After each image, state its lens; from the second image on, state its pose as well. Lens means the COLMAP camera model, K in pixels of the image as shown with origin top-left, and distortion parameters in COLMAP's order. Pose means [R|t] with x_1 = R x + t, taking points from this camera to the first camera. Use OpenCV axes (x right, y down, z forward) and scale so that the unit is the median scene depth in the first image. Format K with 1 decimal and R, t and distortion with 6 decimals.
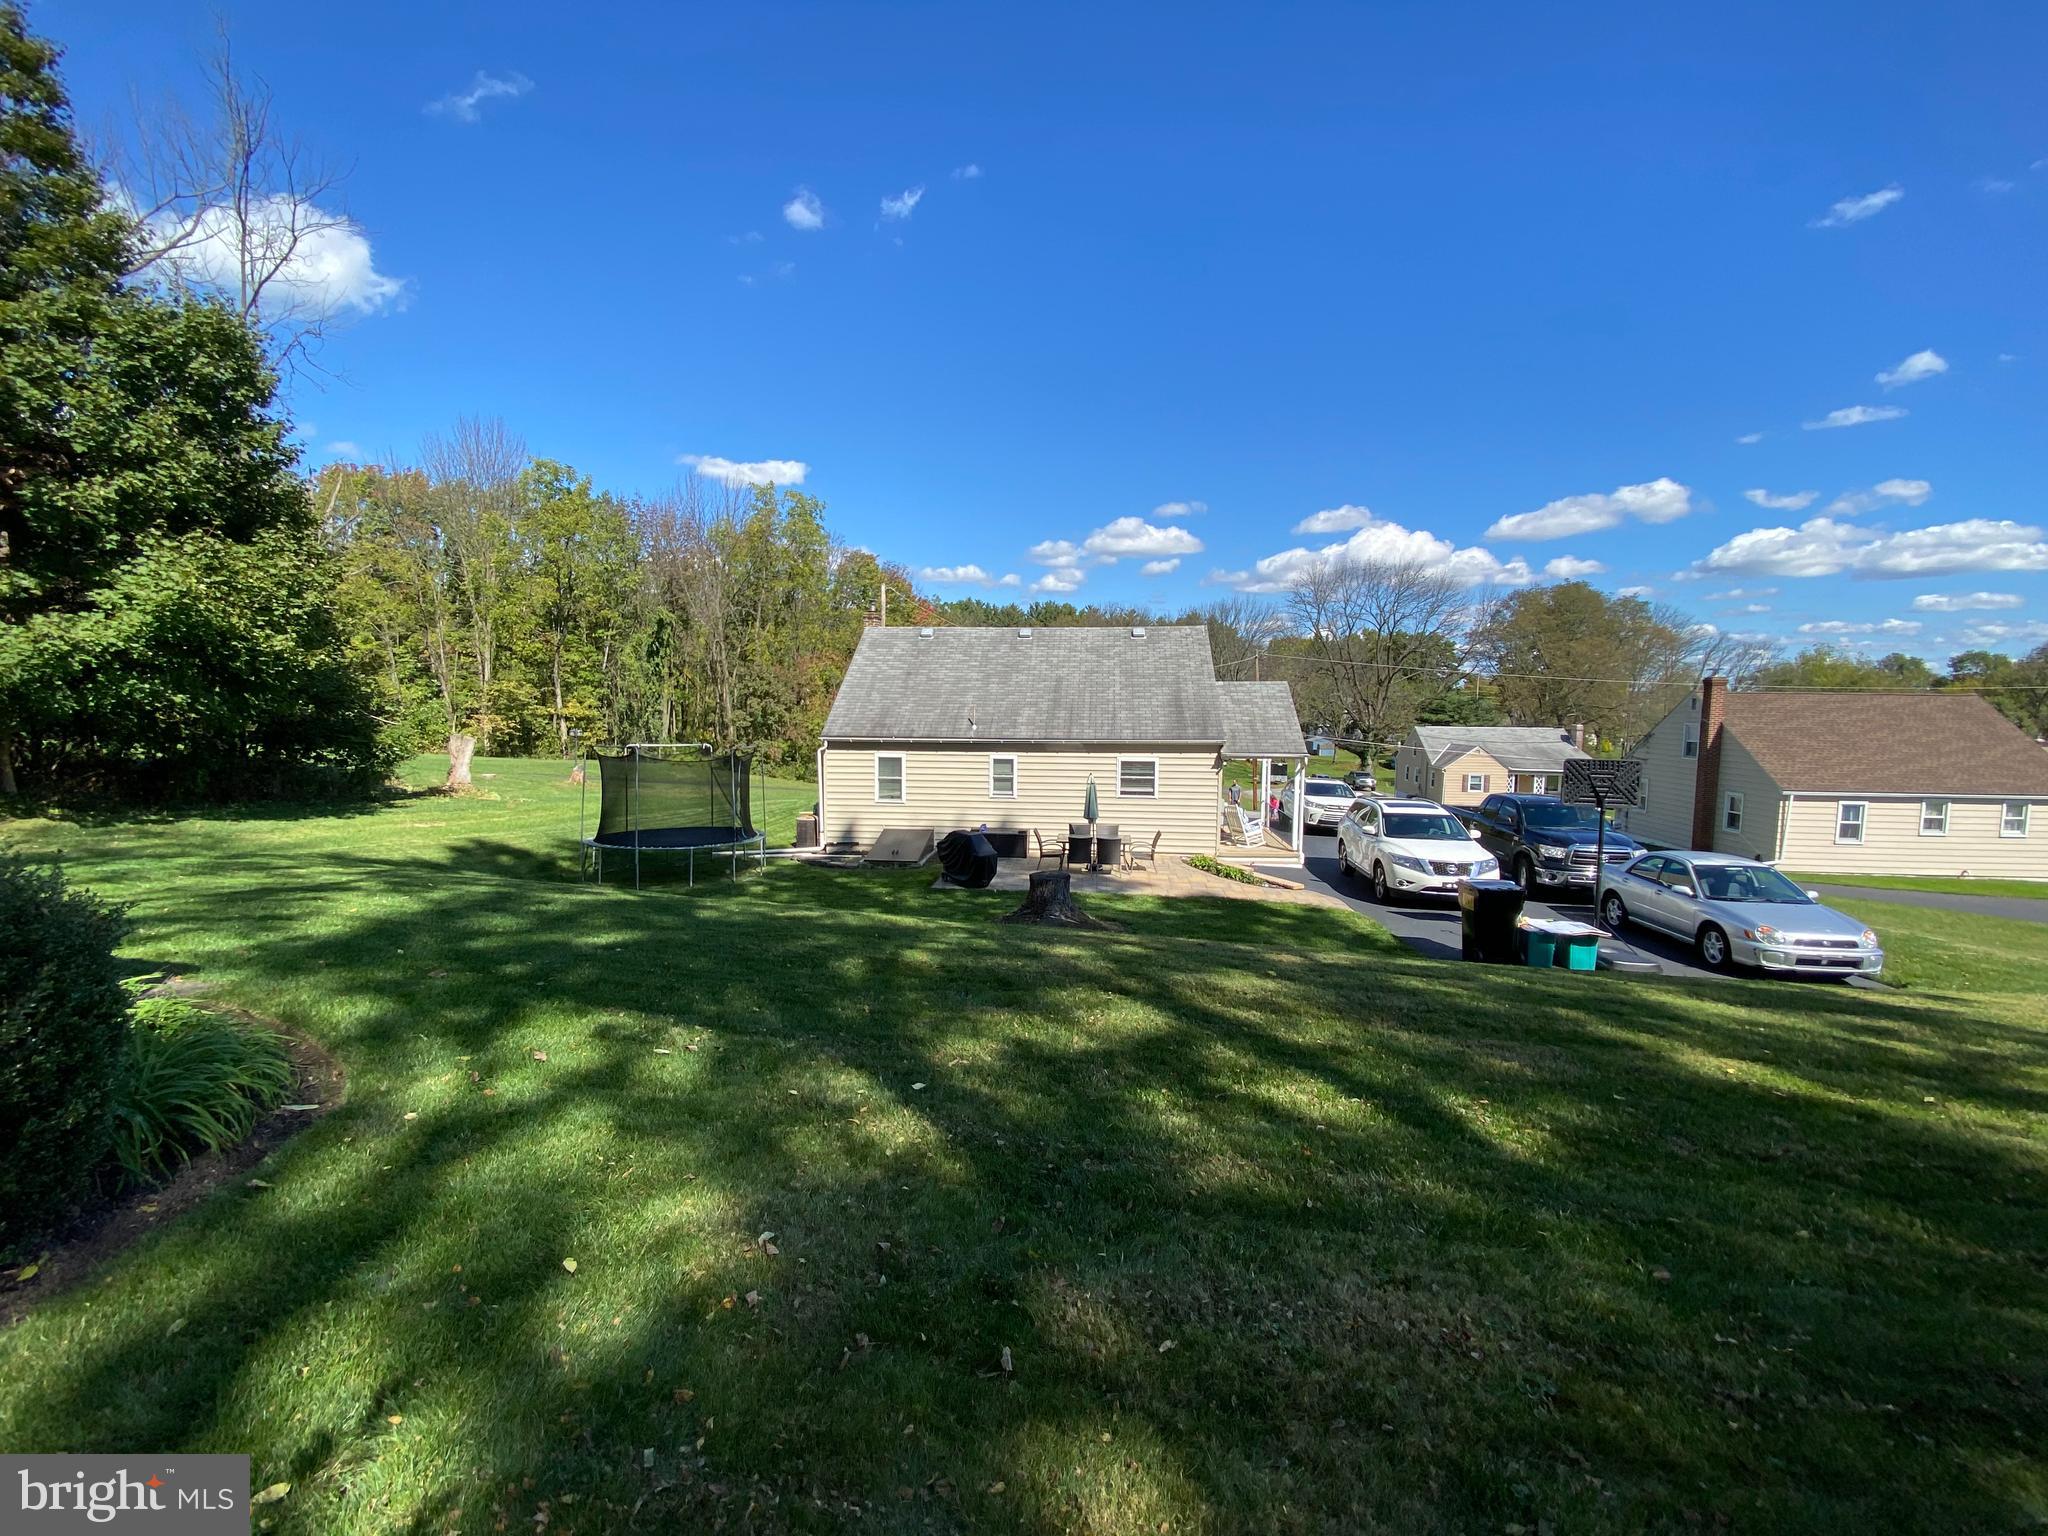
lens RADIAL K [[825.5, 0, 1024.0], [0, 825.5, 768.0], [0, 0, 1]] dist [0.038858, -0.025637]
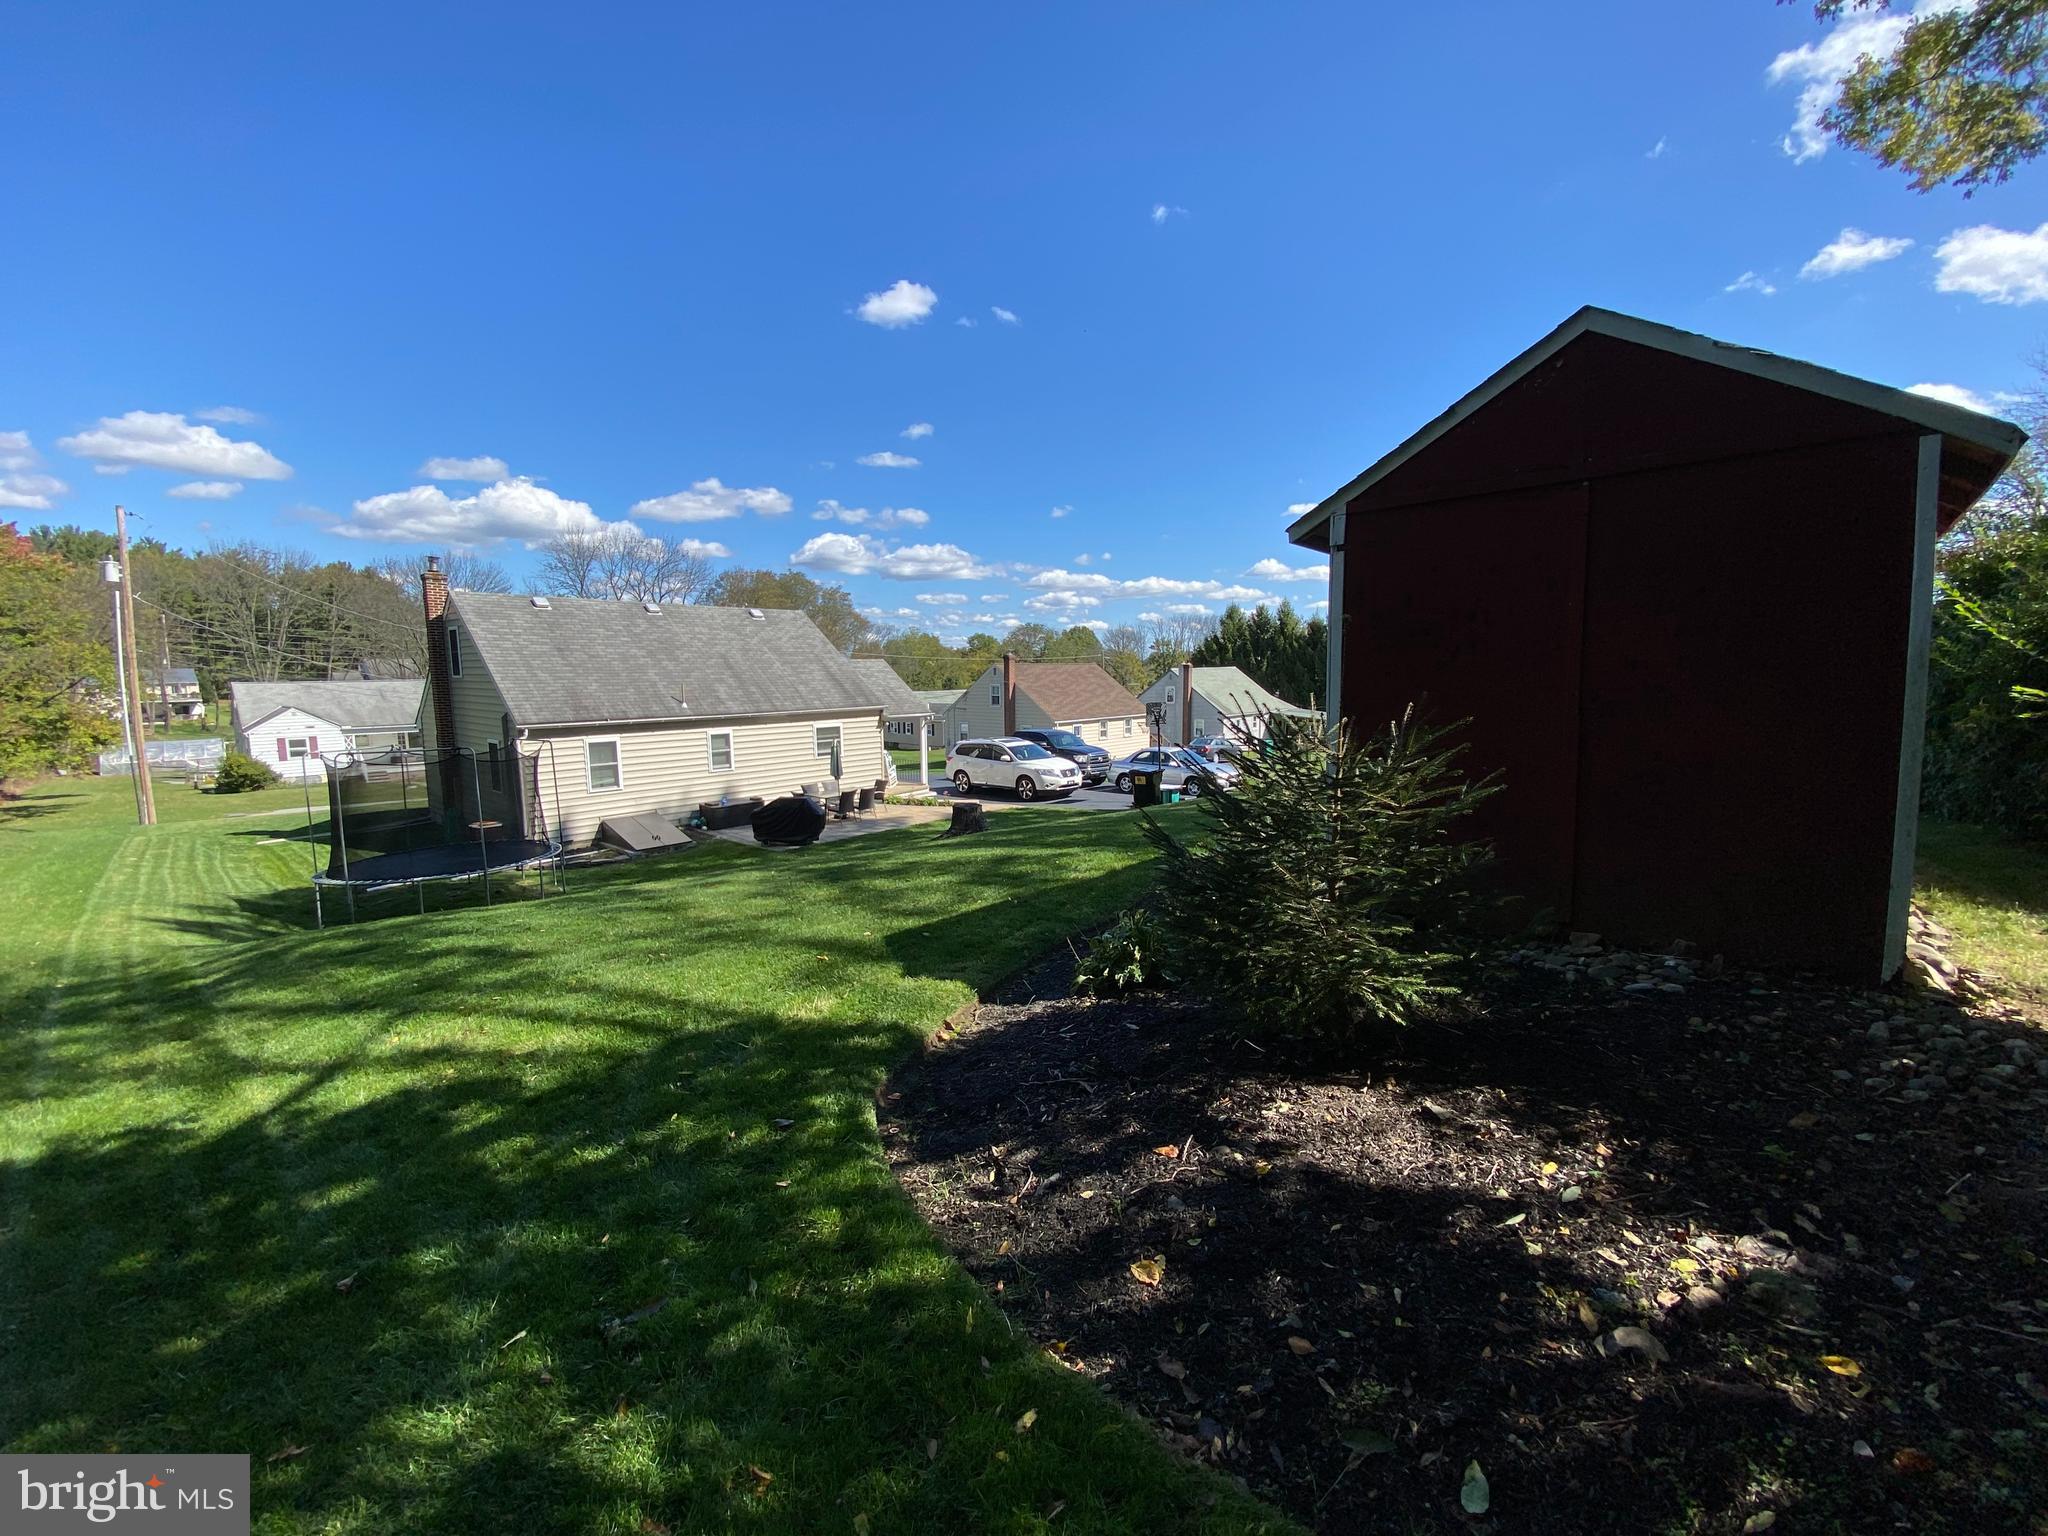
lens RADIAL K [[825.5, 0, 1024.0], [0, 825.5, 768.0], [0, 0, 1]] dist [0.038858, -0.025637]
pose [[0.587279, -0.111517, 0.801665, -0.562367], [0.082835, 0.993543, 0.077525, -0.015789], [-0.805135, 0.020877, 0.592725, 0.054346]]
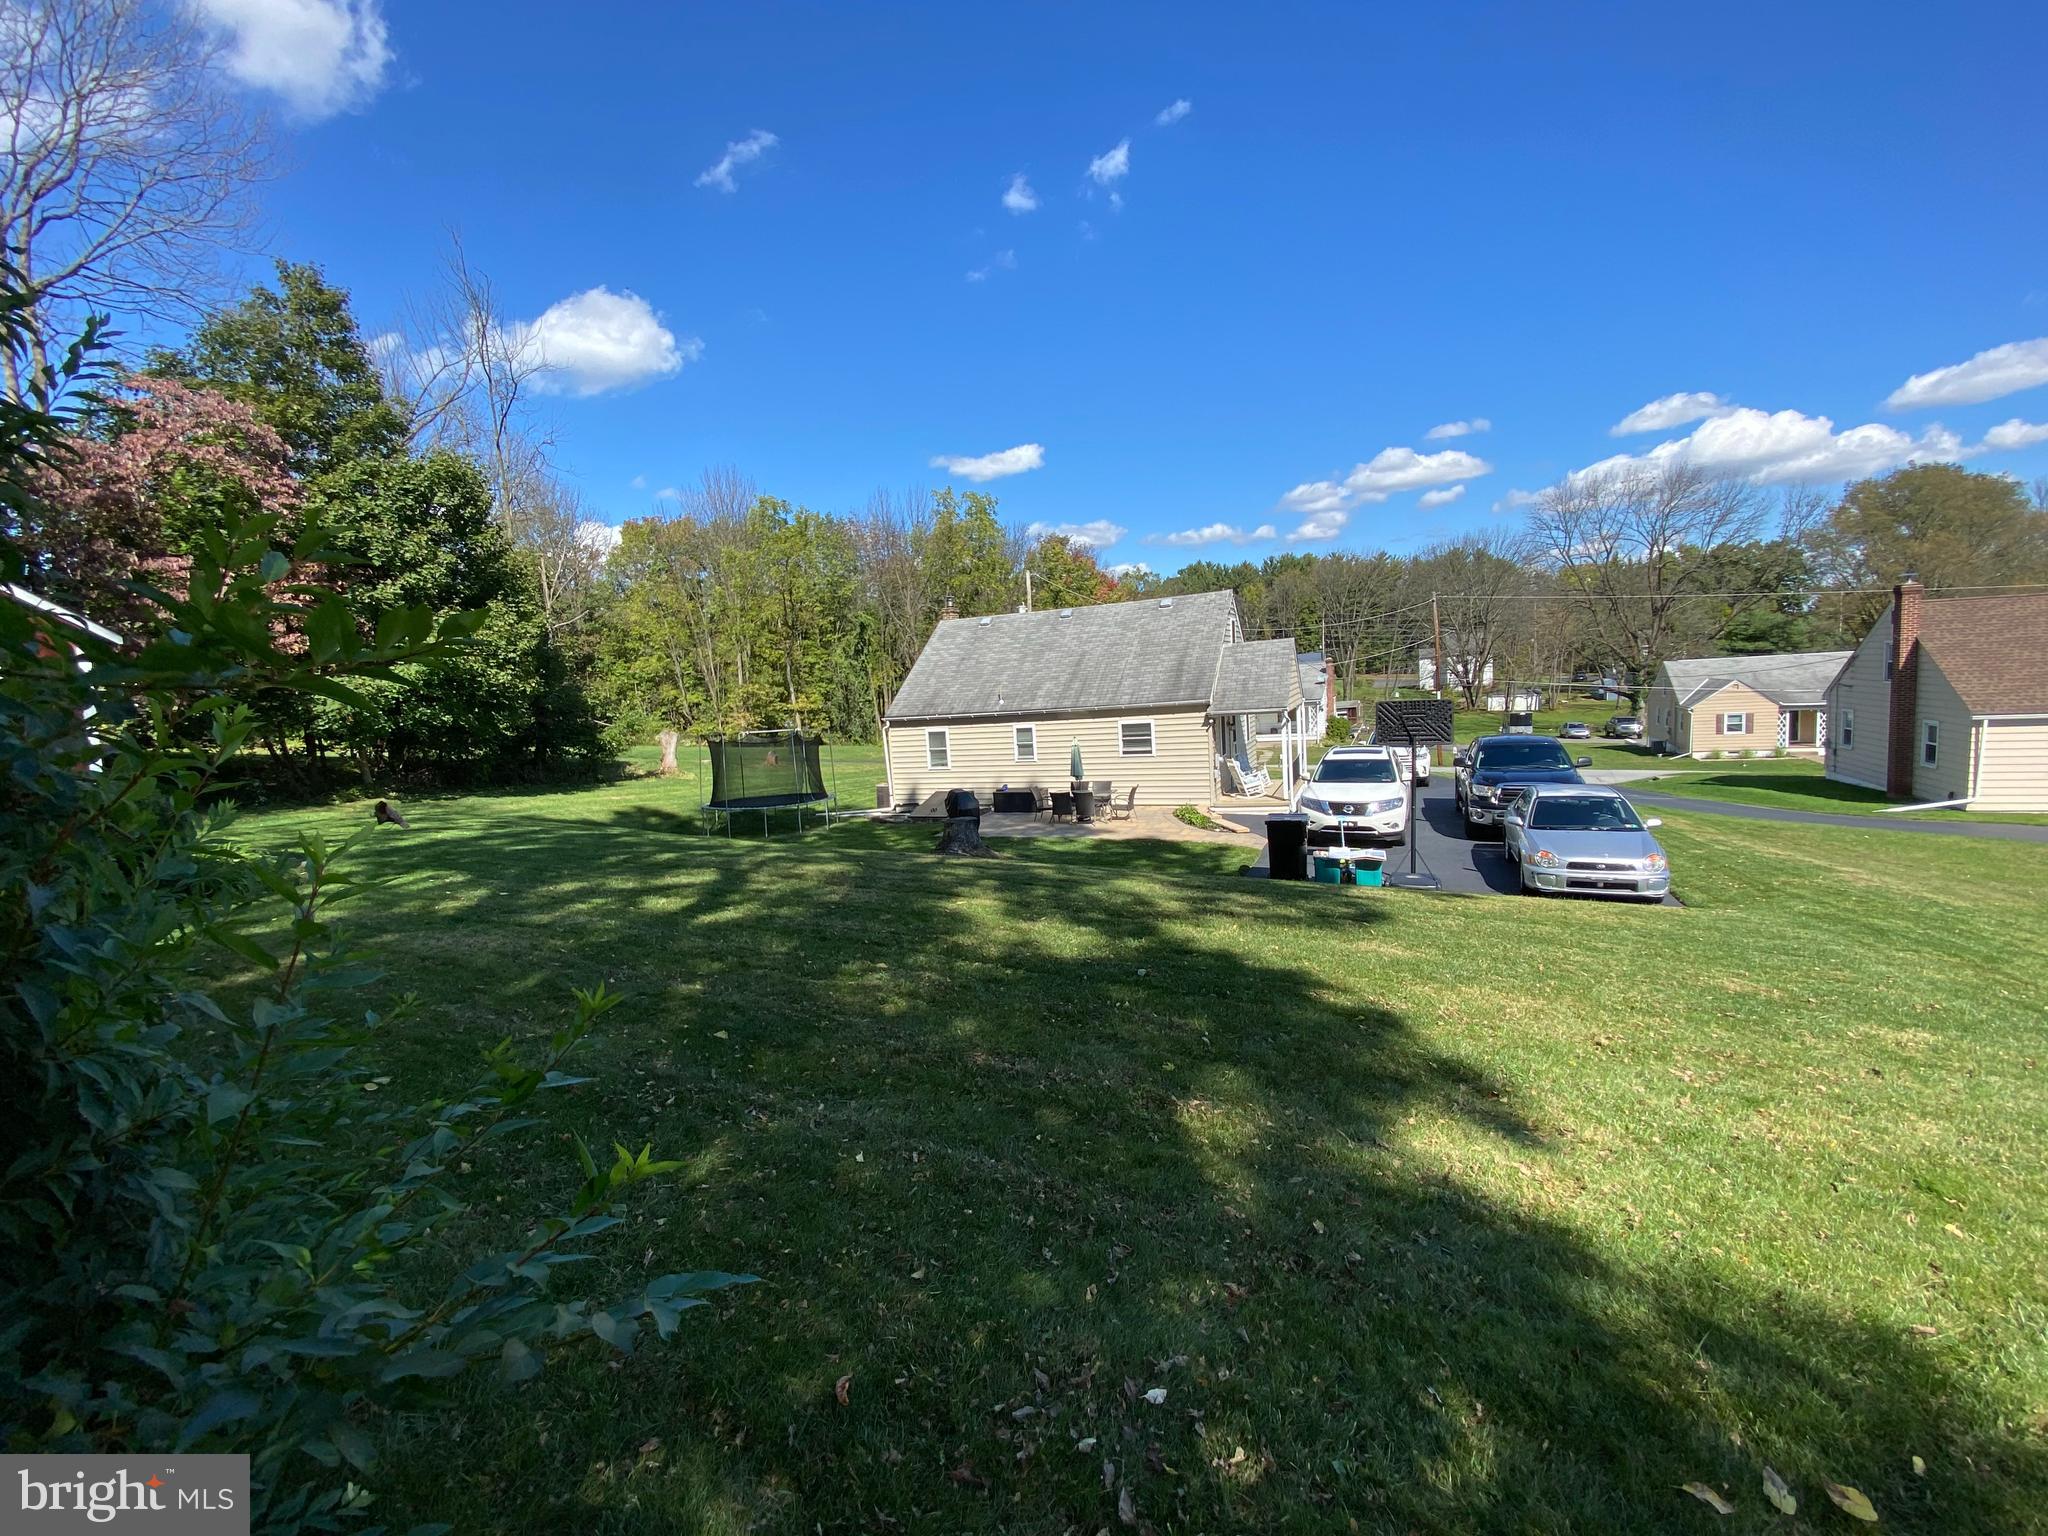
lens RADIAL K [[825.5, 0, 1024.0], [0, 825.5, 768.0], [0, 0, 1]] dist [0.038858, -0.025637]
pose [[0.951550, -0.038887, -0.305025, 0.282383], [0.049483, 0.998408, 0.027080, 0.011873], [0.303486, -0.040861, 0.951959, -0.090077]]
